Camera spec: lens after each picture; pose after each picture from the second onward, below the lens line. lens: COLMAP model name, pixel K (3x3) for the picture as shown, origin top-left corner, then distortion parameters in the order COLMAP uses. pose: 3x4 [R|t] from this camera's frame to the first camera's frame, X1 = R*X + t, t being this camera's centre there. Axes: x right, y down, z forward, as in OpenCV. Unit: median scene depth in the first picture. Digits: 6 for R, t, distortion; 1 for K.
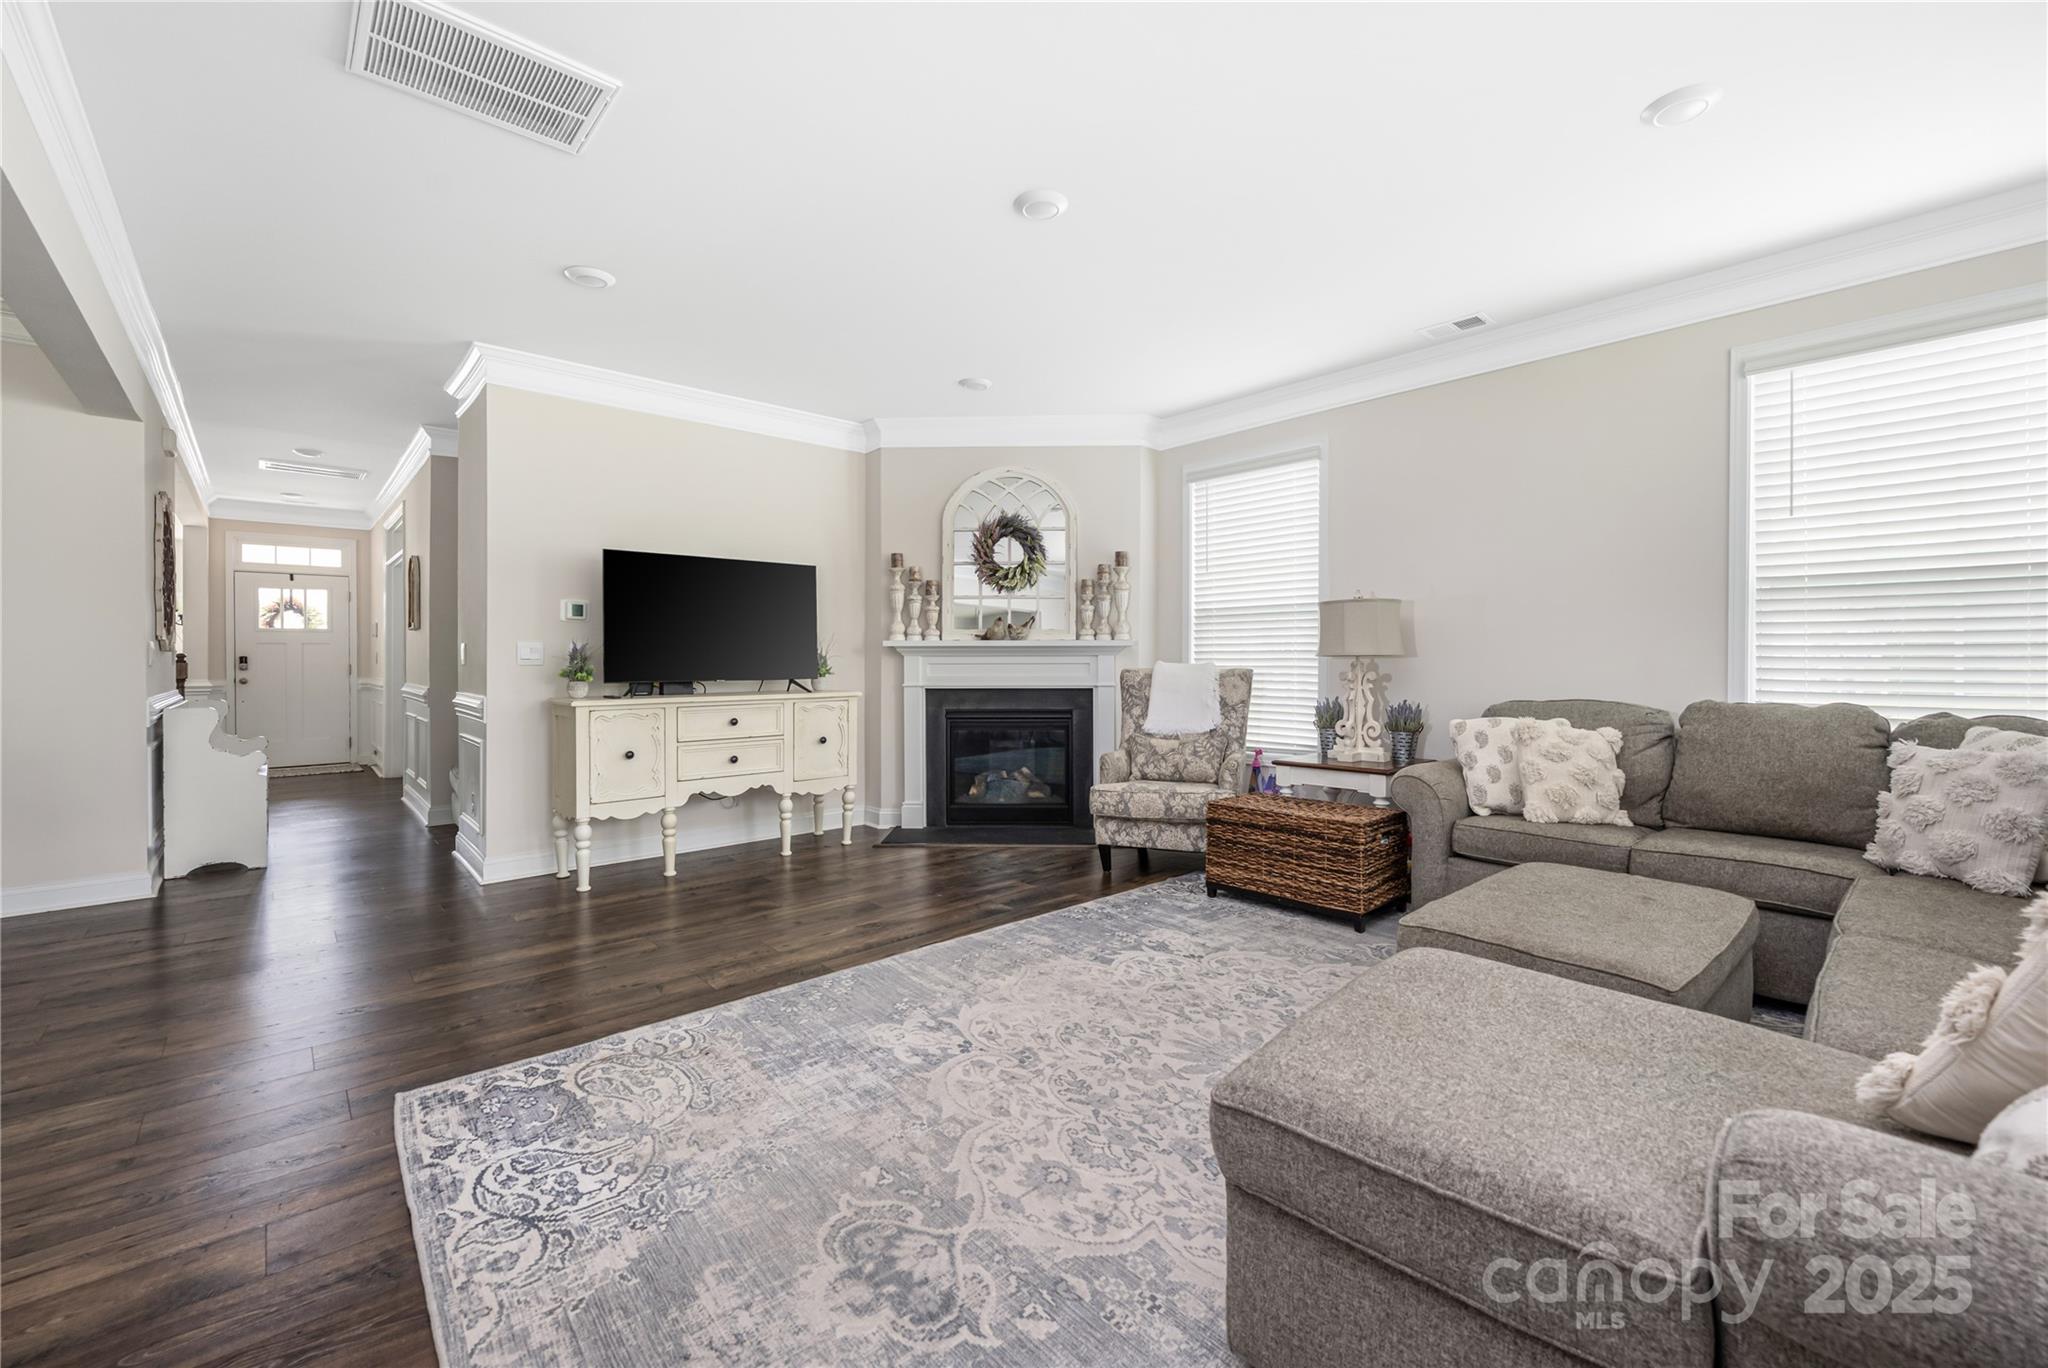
lens RADIAL K [[829.0, 0, 1015.5], [0, 829.0, 667.8], [0, 0, 1]] dist [-0.004028, 0.000344]
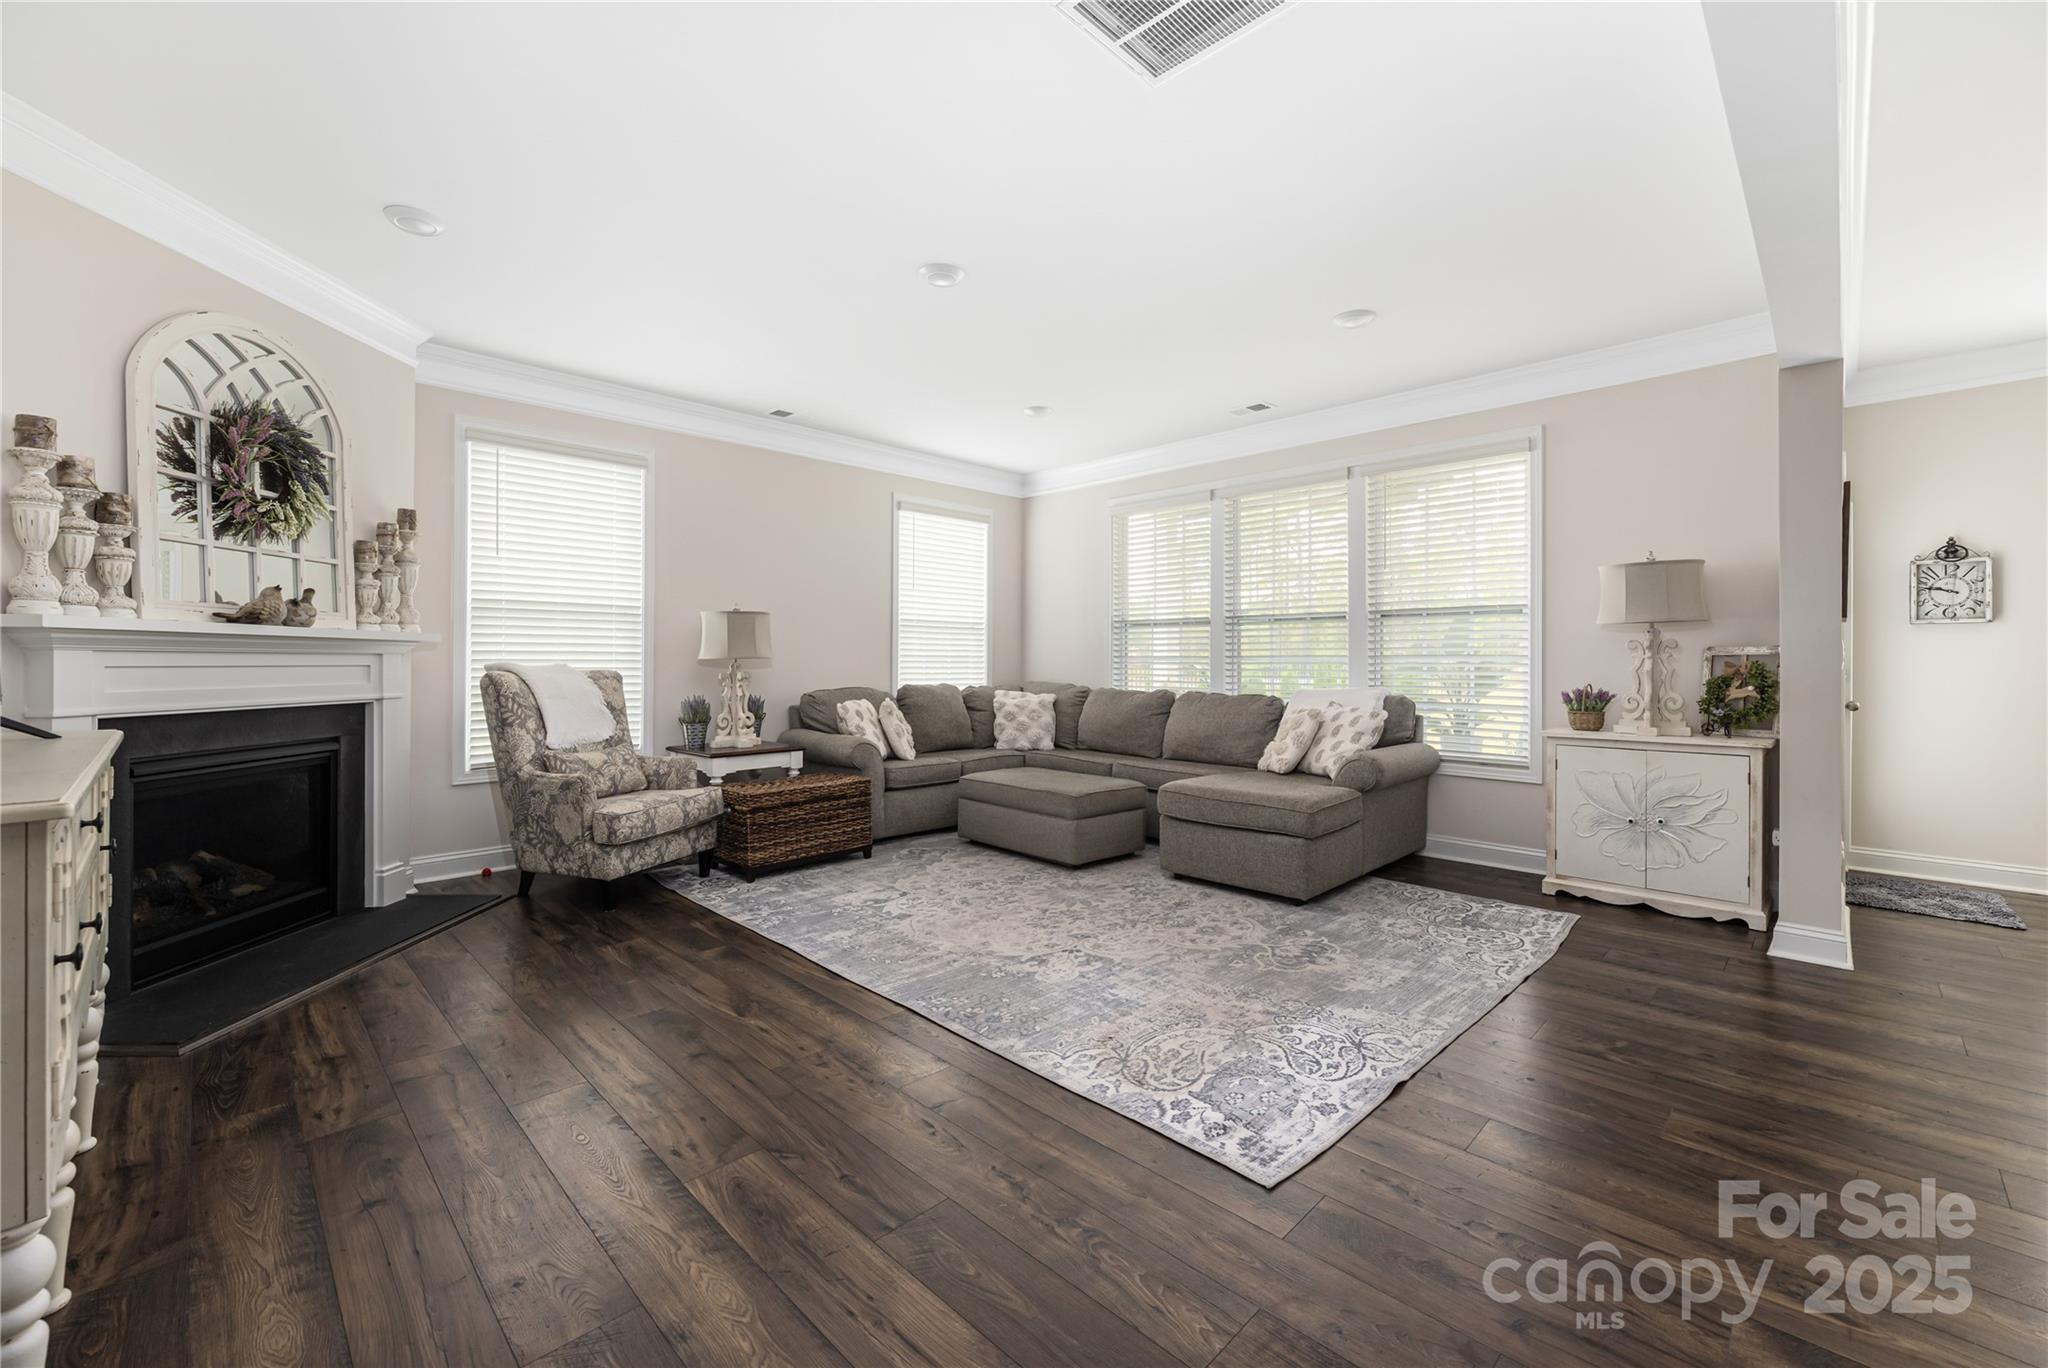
lens RADIAL K [[829.0, 0, 1023.2], [0, 829.0, 661.2], [0, 0, 1]] dist [-0.004028, 0.000344]
pose [[-0.050558, 0.003131, 0.998716, -1.376238], [0.007291, 0.999970, -0.002766, -0.006425], [-0.998695, 0.007142, -0.050579, 1.130213]]
